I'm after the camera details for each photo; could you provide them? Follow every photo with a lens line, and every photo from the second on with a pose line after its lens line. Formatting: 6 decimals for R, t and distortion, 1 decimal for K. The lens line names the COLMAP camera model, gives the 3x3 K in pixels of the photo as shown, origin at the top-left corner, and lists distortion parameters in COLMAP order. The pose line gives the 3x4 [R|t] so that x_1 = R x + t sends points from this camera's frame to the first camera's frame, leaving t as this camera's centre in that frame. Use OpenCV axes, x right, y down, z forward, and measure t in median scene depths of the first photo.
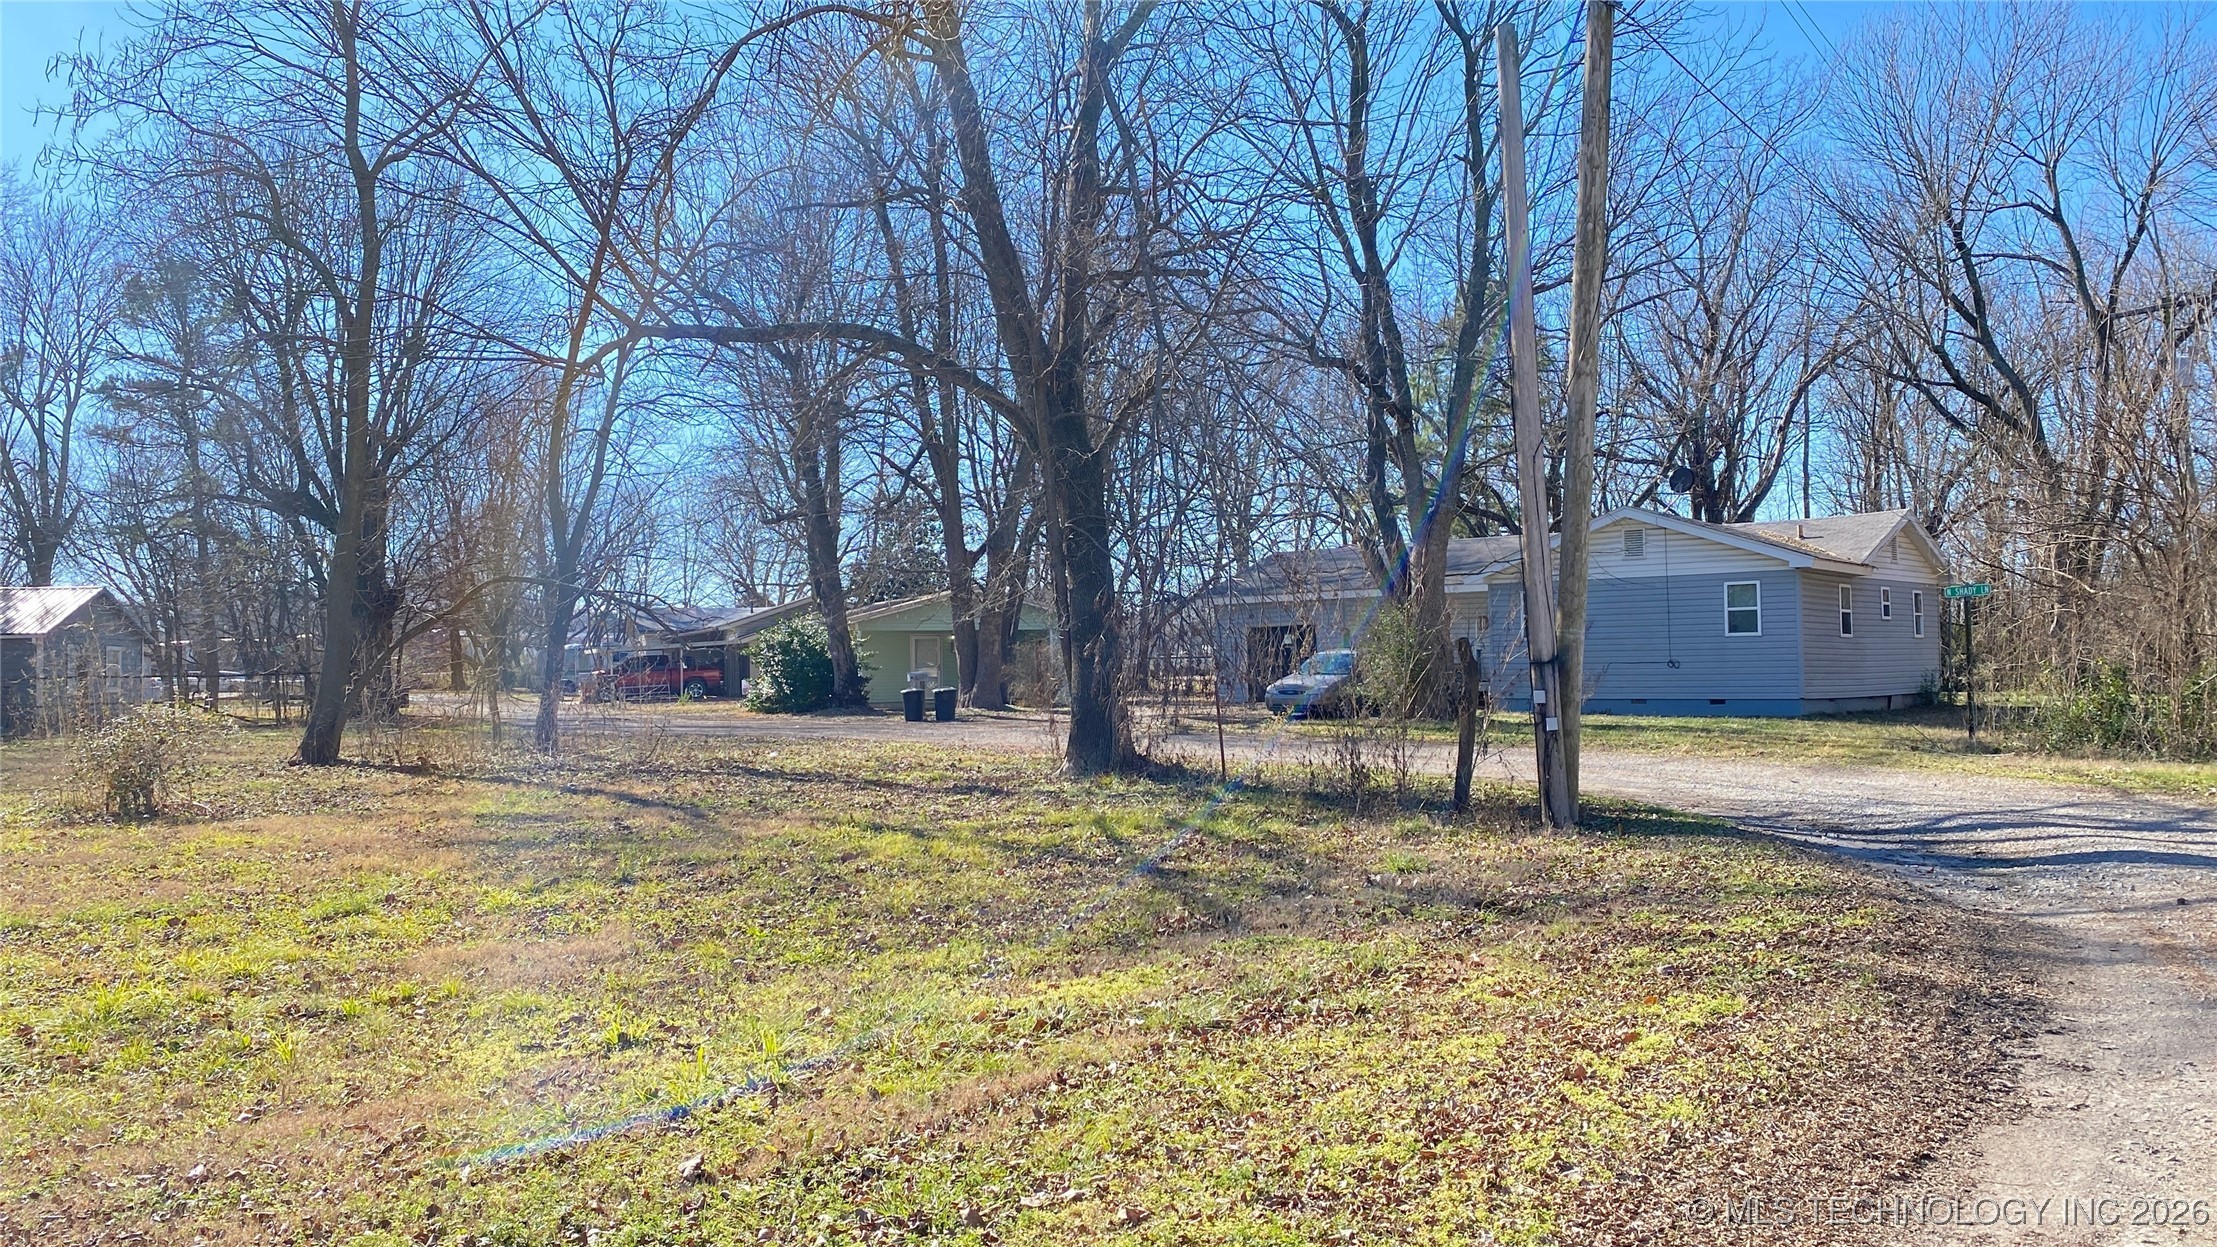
lens RADIAL K [[1680.7, 0, 1116.3], [0, 1680.7, 624.0], [0, 0, 1]] dist [0.033929, -0.065094]
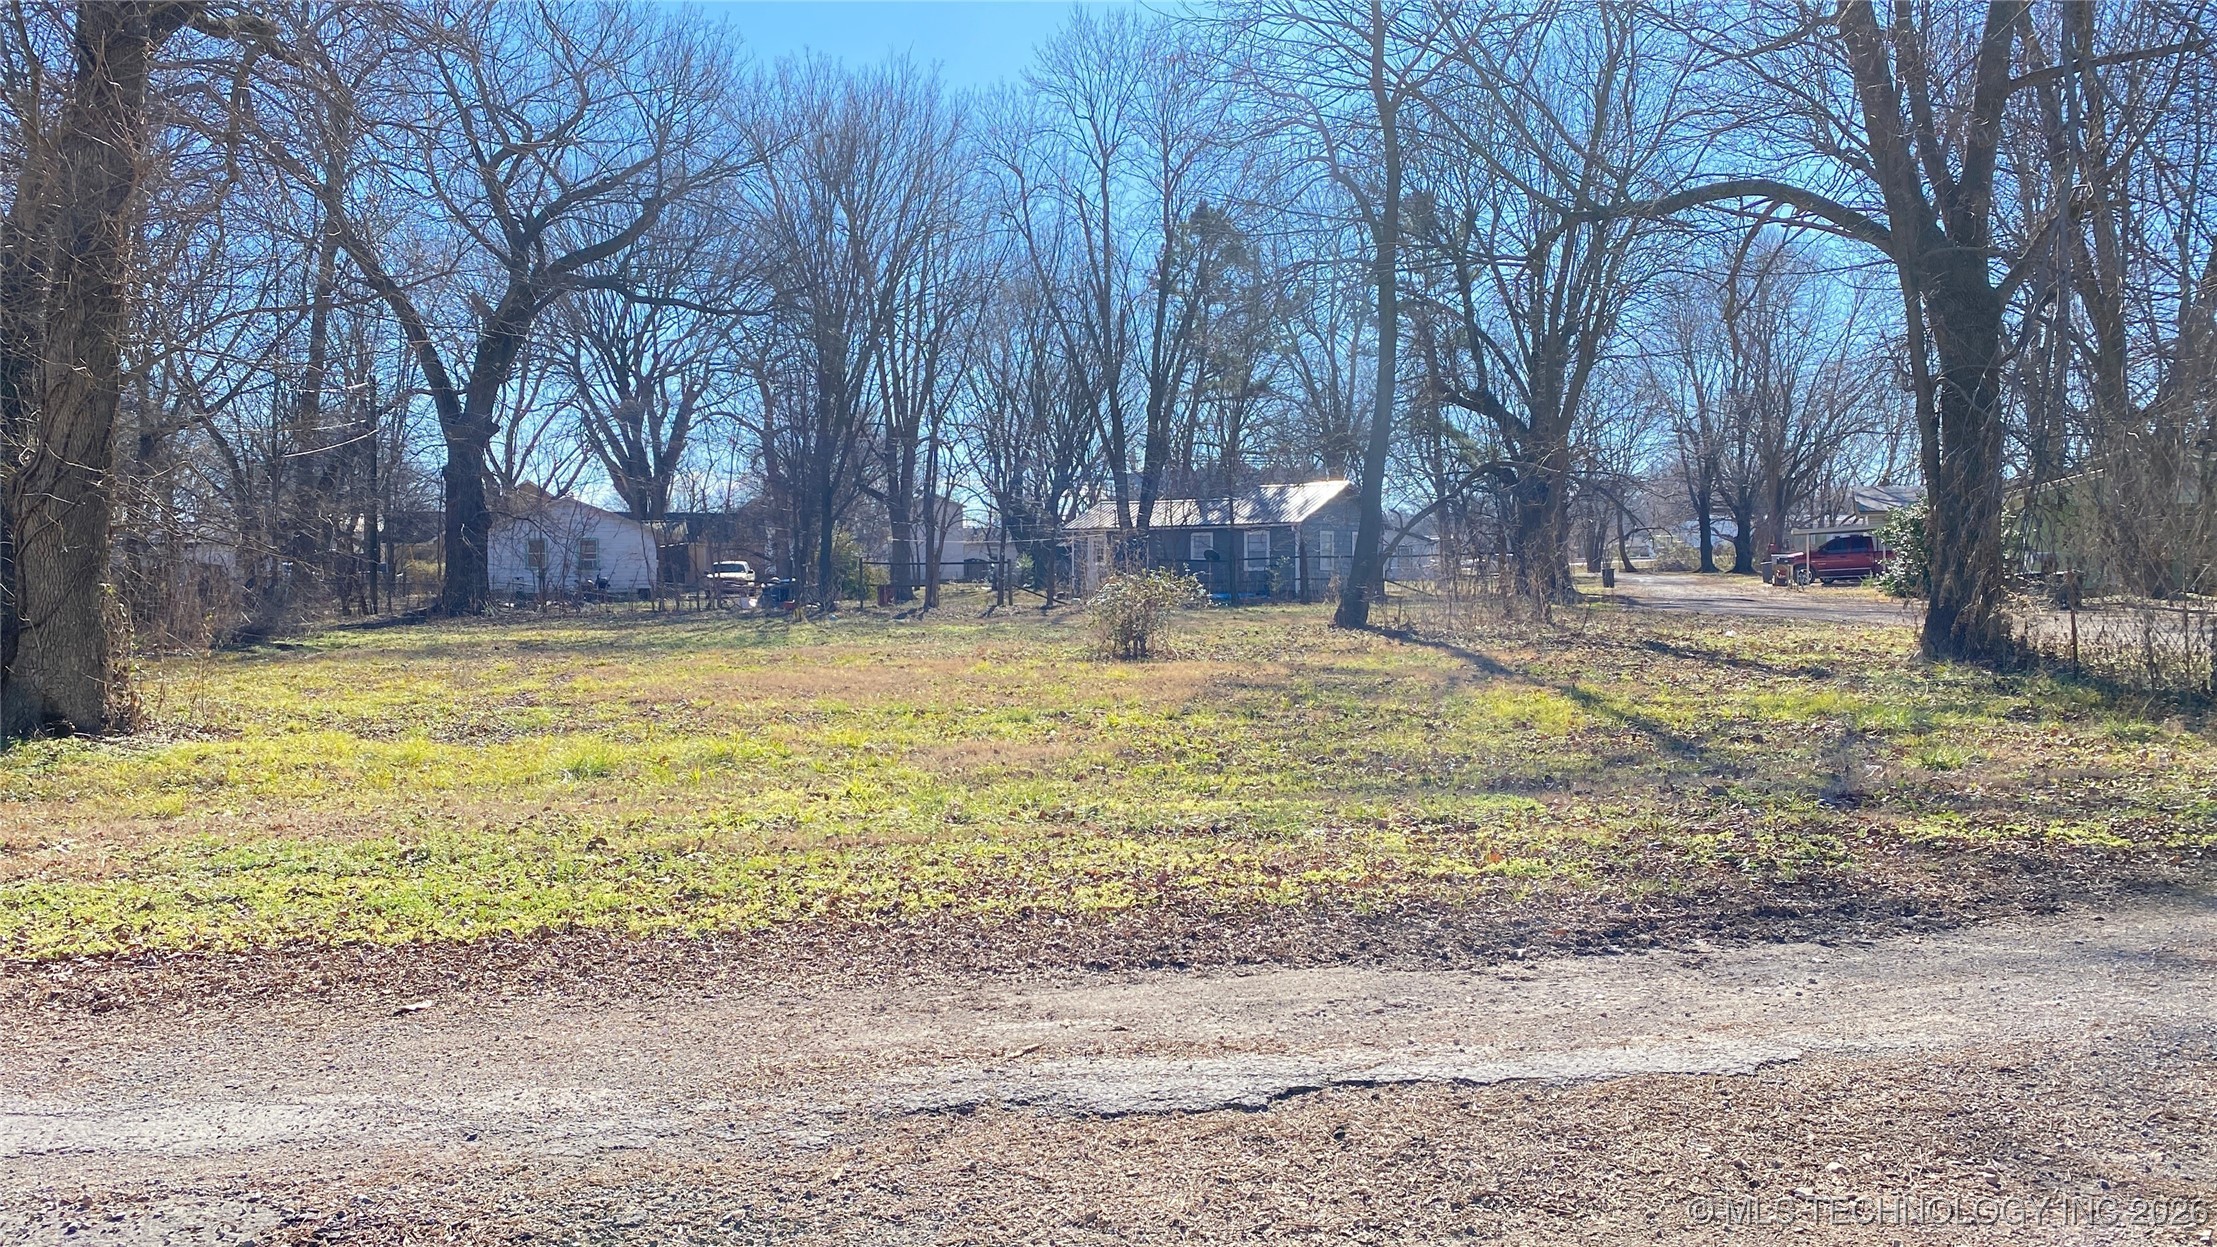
lens RADIAL K [[1680.7, 0, 1114.6], [0, 1680.7, 619.8], [0, 0, 1]] dist [0.033929, -0.065094]
pose [[0.722485, 0.028522, -0.690798, 0.147360], [0.017252, 0.998094, 0.059253, 0.003995], [0.691171, -0.054727, 0.720616, 0.029038]]
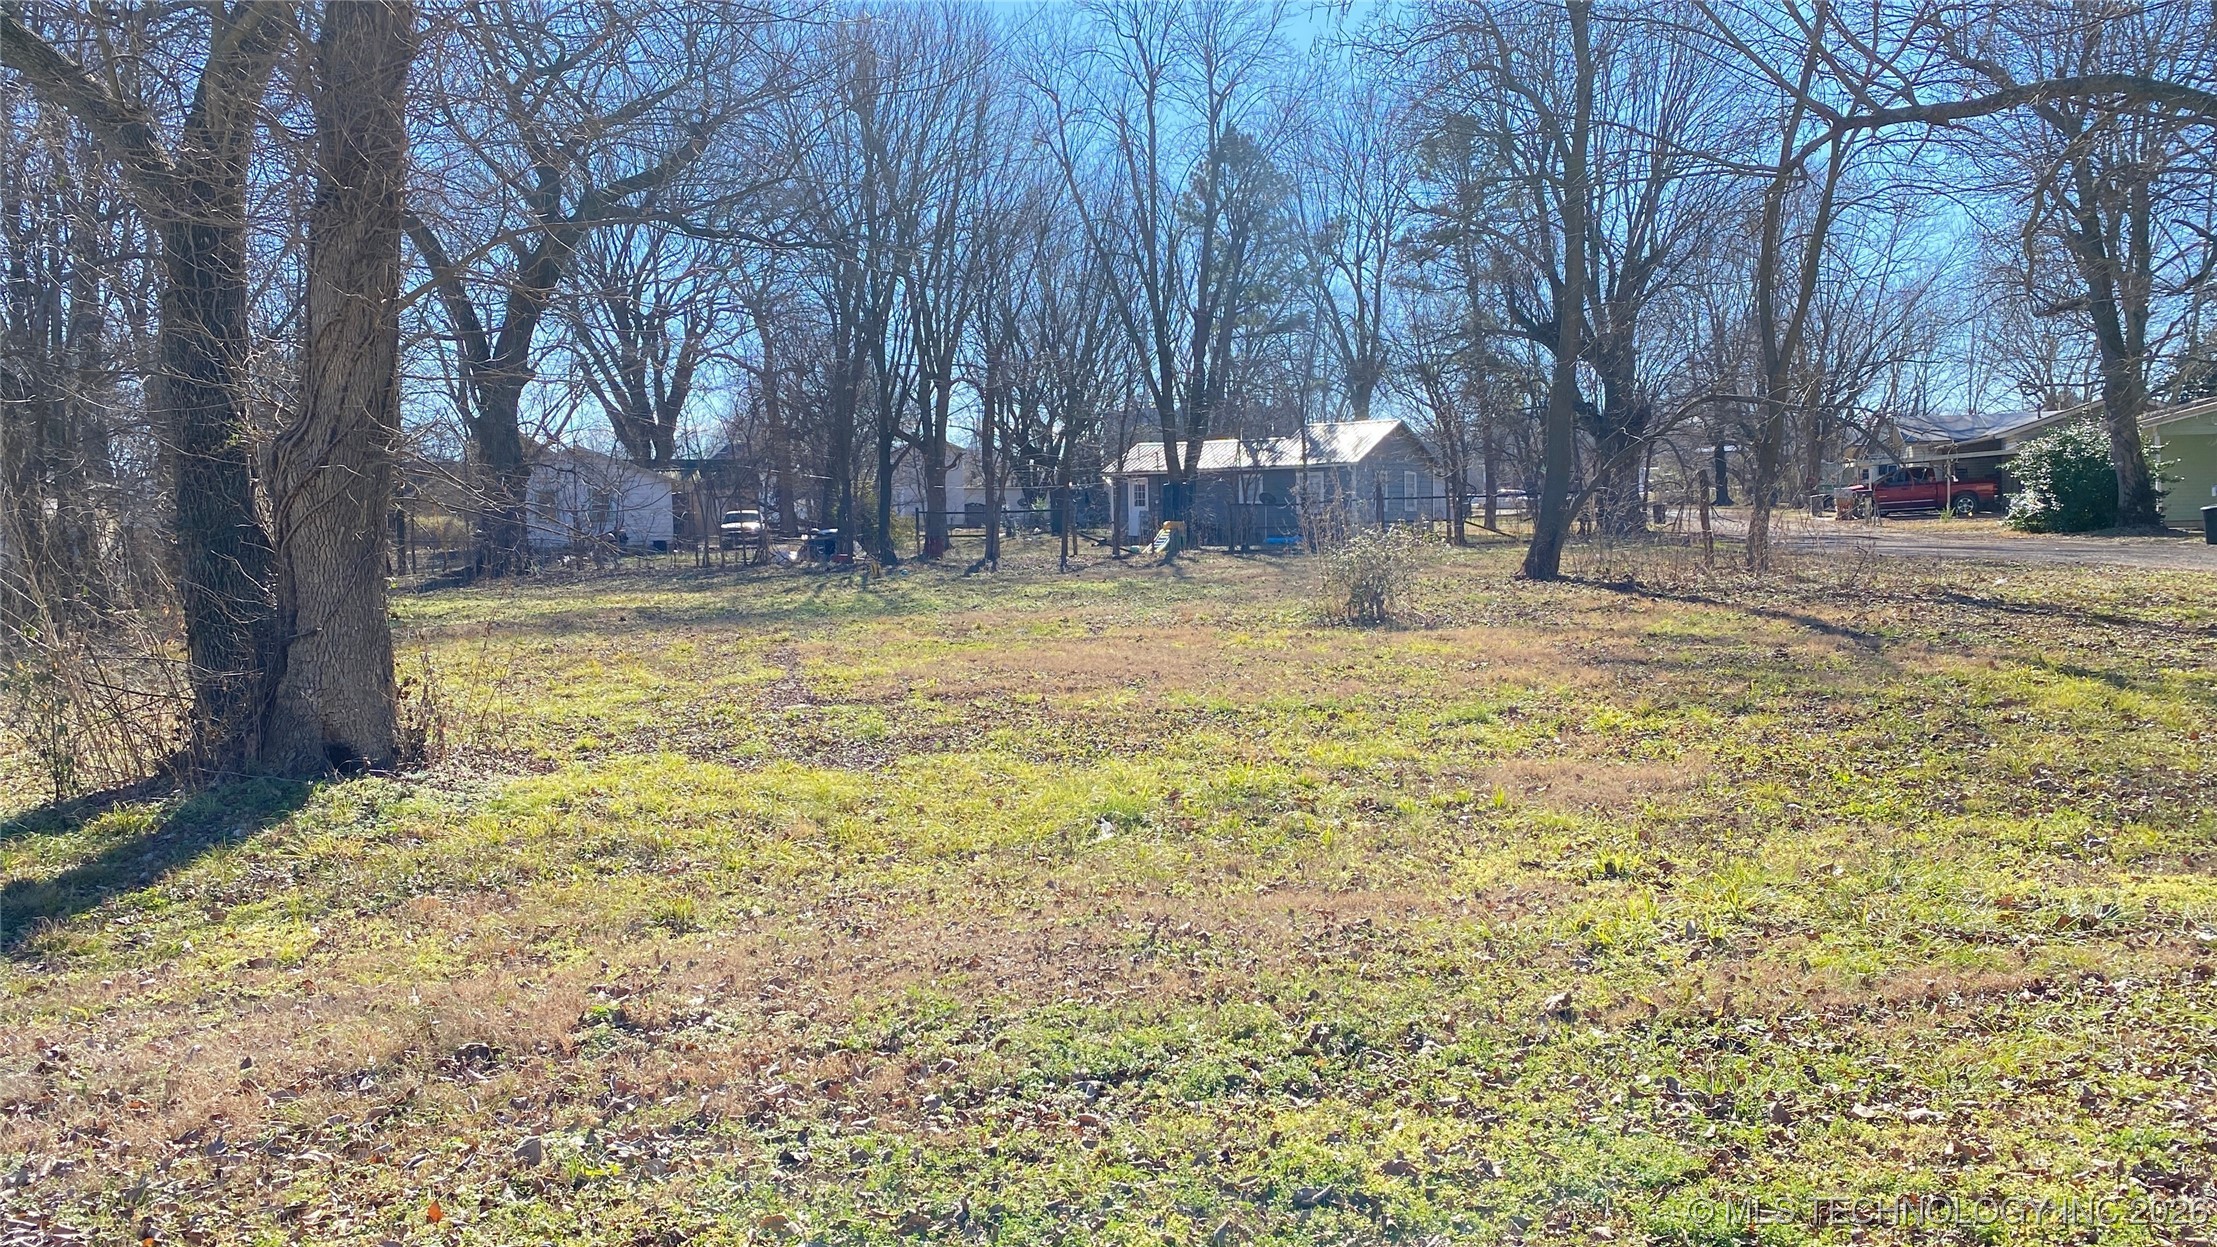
lens RADIAL K [[1680.7, 0, 1119.0], [0, 1680.7, 619.9], [0, 0, 1]] dist [0.033929, -0.065094]
pose [[0.746790, 0.040860, -0.663803, 0.029530], [0.030930, 0.994897, 0.096036, -0.001974], [0.664340, -0.092250, 0.741716, 0.011786]]
